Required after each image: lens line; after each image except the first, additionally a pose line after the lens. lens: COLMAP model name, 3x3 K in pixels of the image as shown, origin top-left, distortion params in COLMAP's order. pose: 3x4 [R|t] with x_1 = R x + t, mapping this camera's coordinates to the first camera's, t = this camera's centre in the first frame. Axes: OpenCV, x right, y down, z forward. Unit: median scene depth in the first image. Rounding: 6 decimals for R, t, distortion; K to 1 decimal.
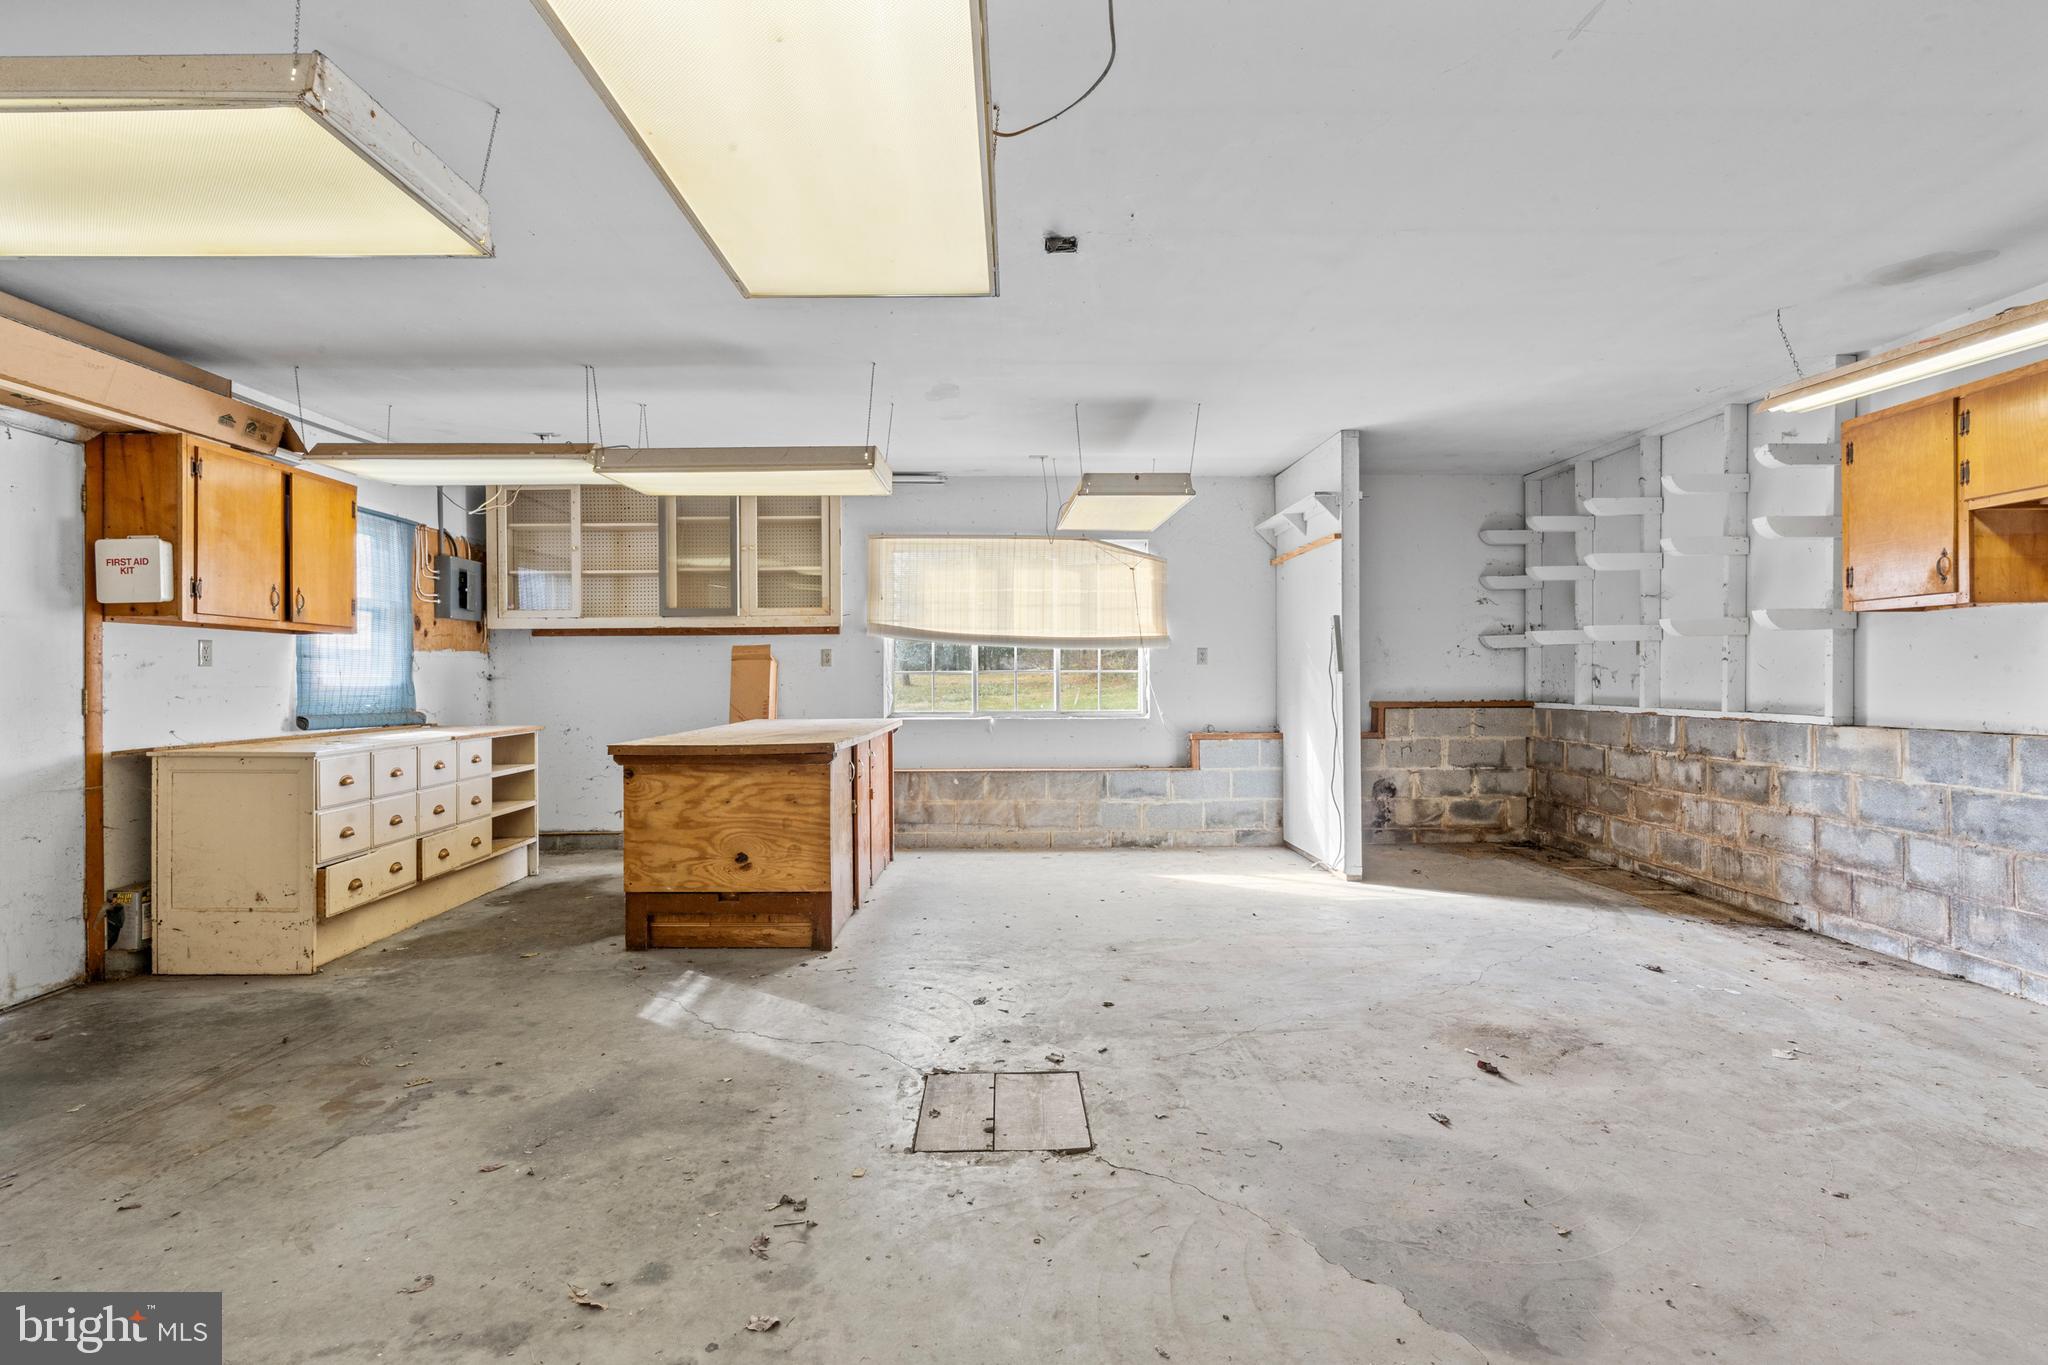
lens RADIAL K [[943.9, 0, 1022.9], [0, 943.9, 672.2], [0, 0, 1]] dist [-0.008215, 0.000906]
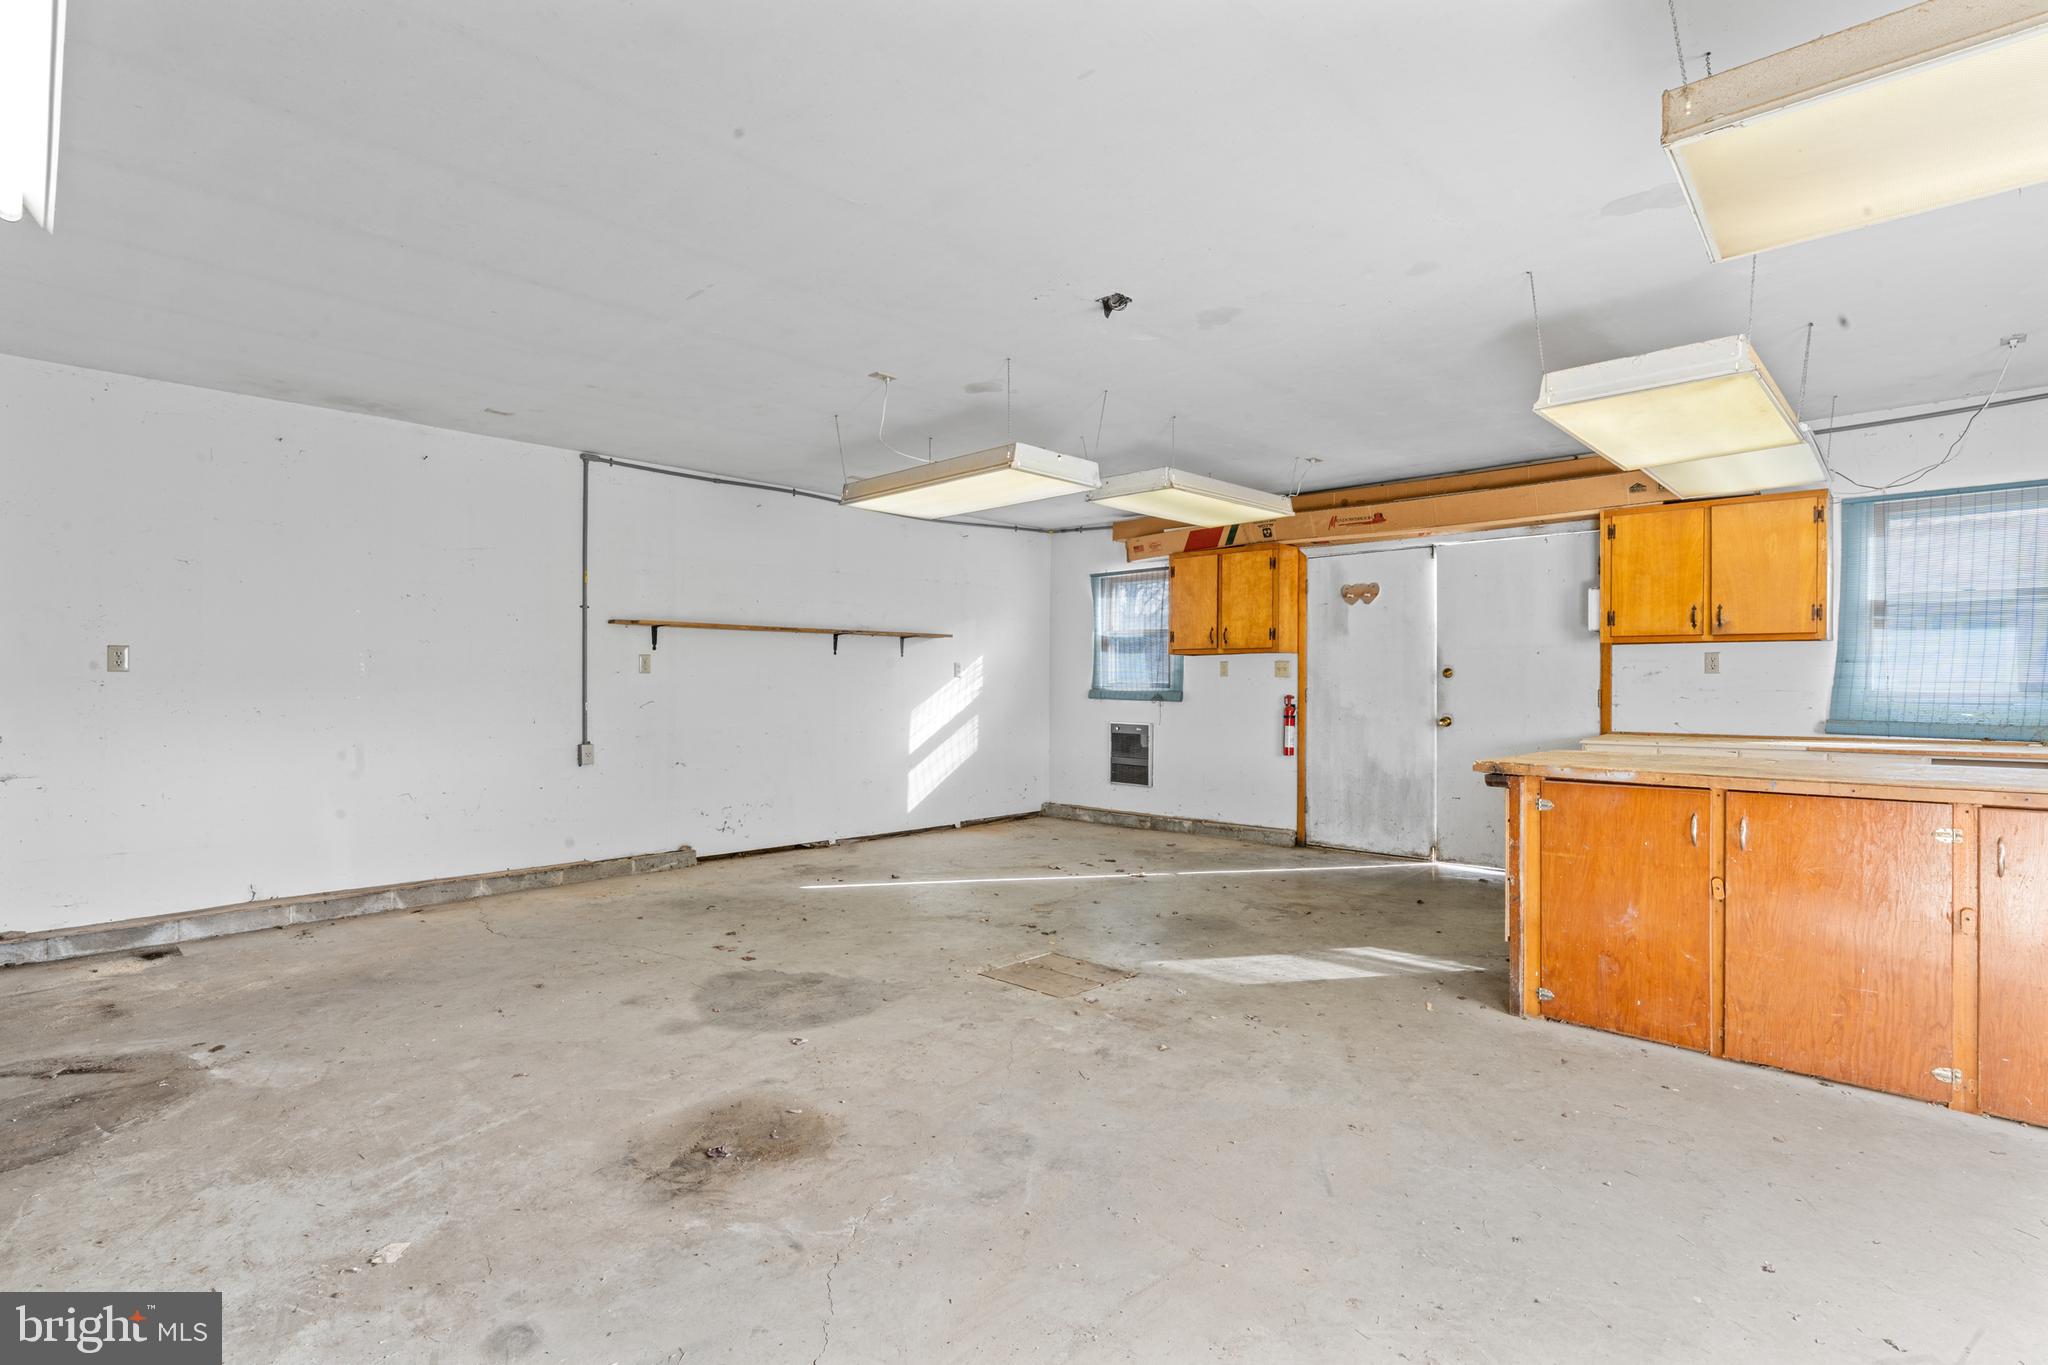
lens RADIAL K [[968.5, 0, 1024.0], [0, 968.5, 682.5], [0, 0, 1]] dist [-0.018877, 0.010412]
pose [[-0.700724, 0.003417, -0.713424, 0.998497], [0.007094, 0.999972, -0.002179, 0.003195], [0.713397, -0.006588, -0.700729, 1.841952]]
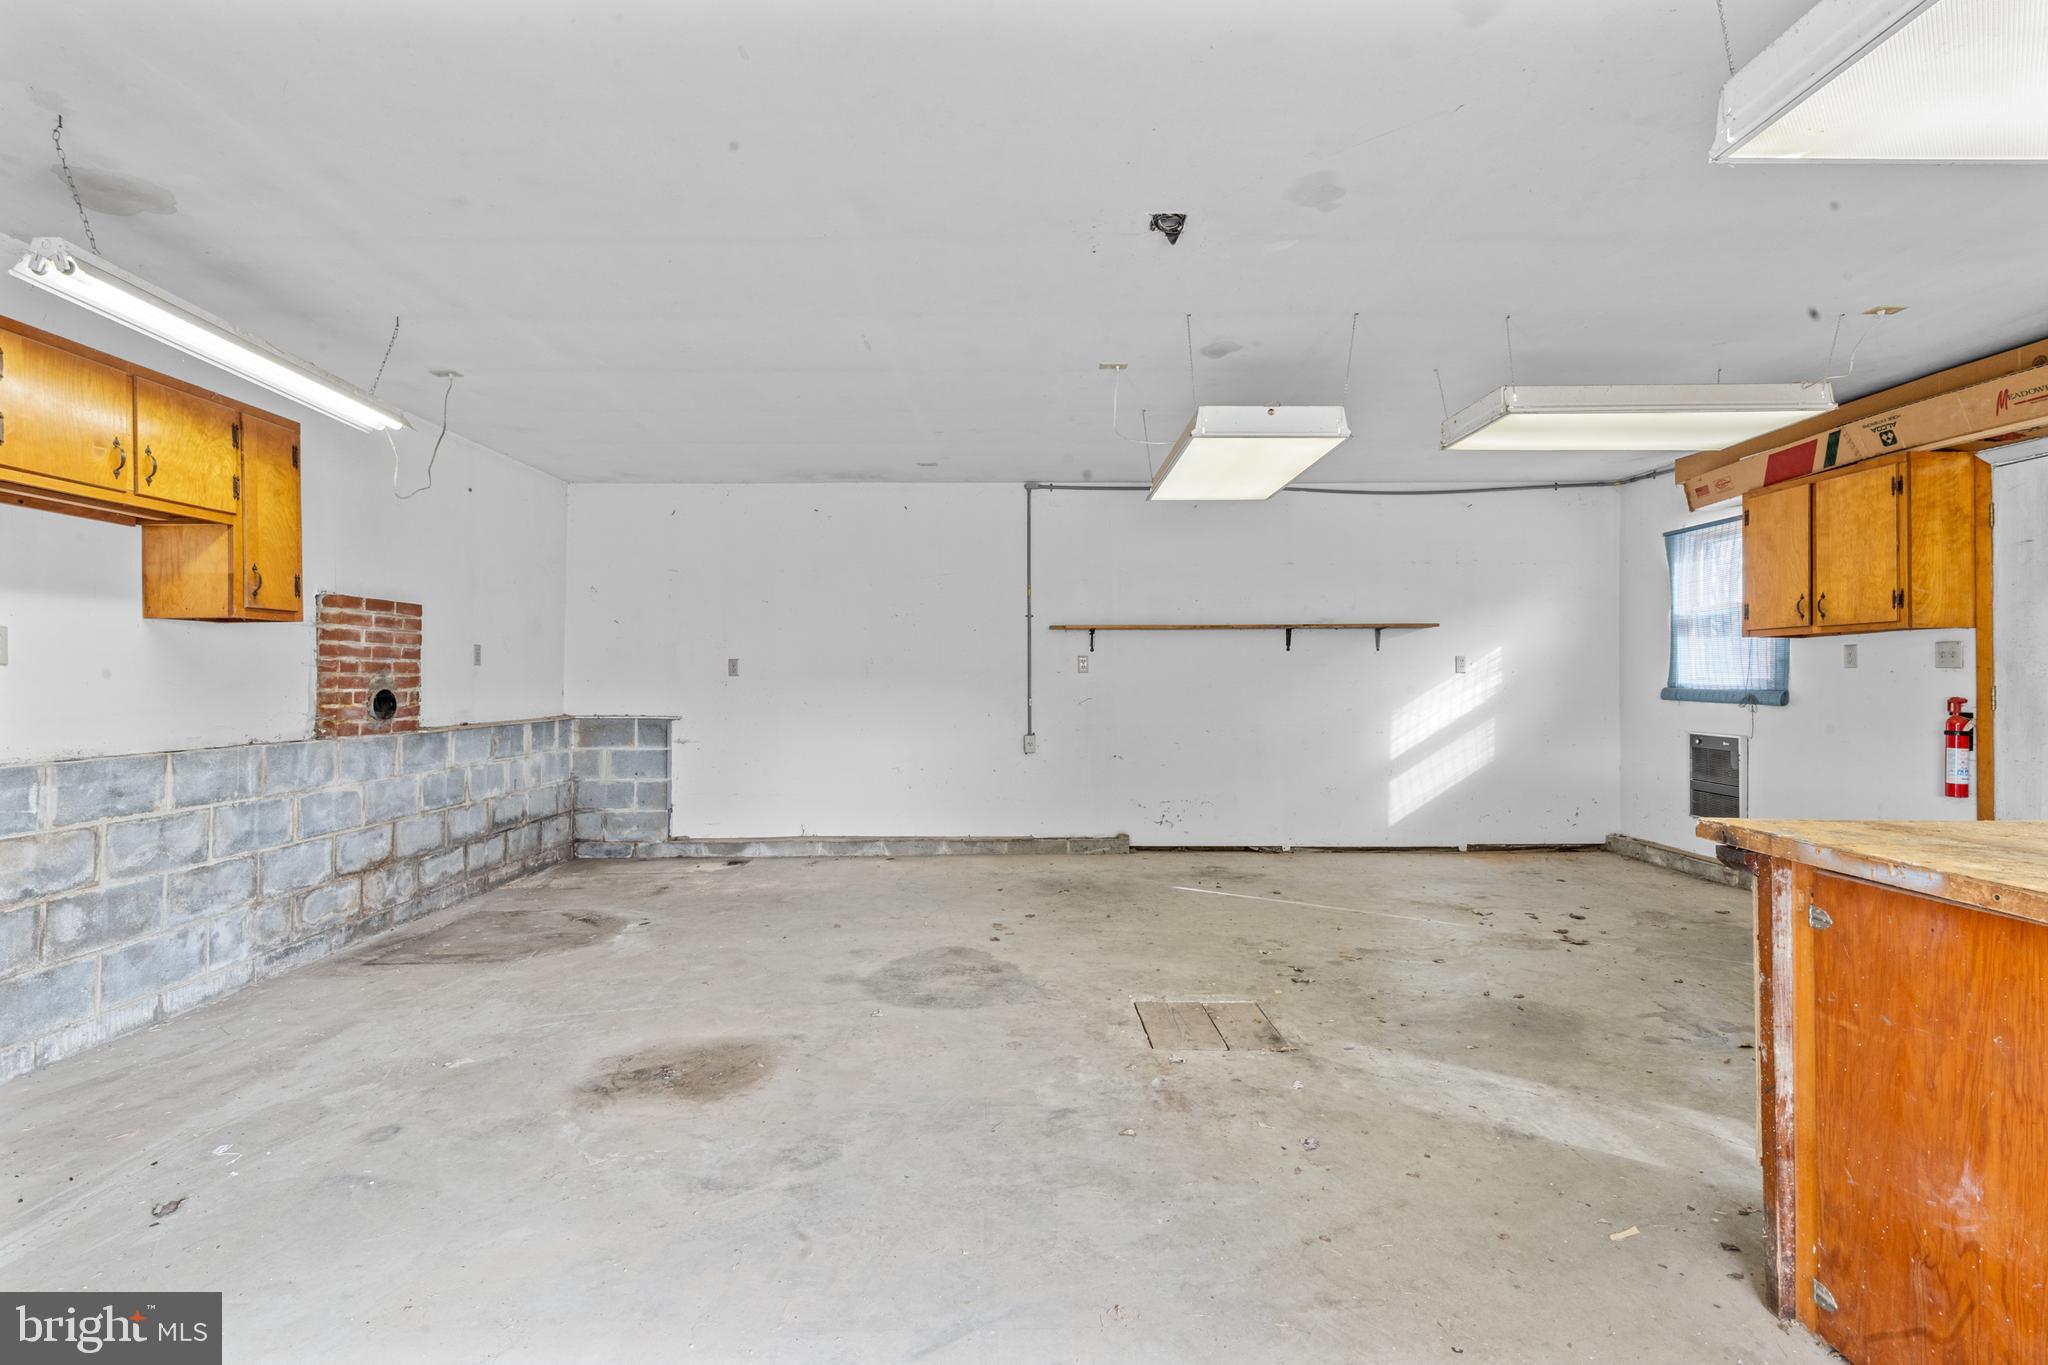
lens RADIAL K [[943.9, 0, 1022.9], [0, 943.9, 672.2], [0, 0, 1]] dist [-0.008215, 0.000906]
pose [[-0.999945, 0.008842, 0.005575, 0.194651], [0.008747, 0.999820, -0.016851, 0.007516], [-0.005723, -0.016802, -0.999842, 2.056424]]
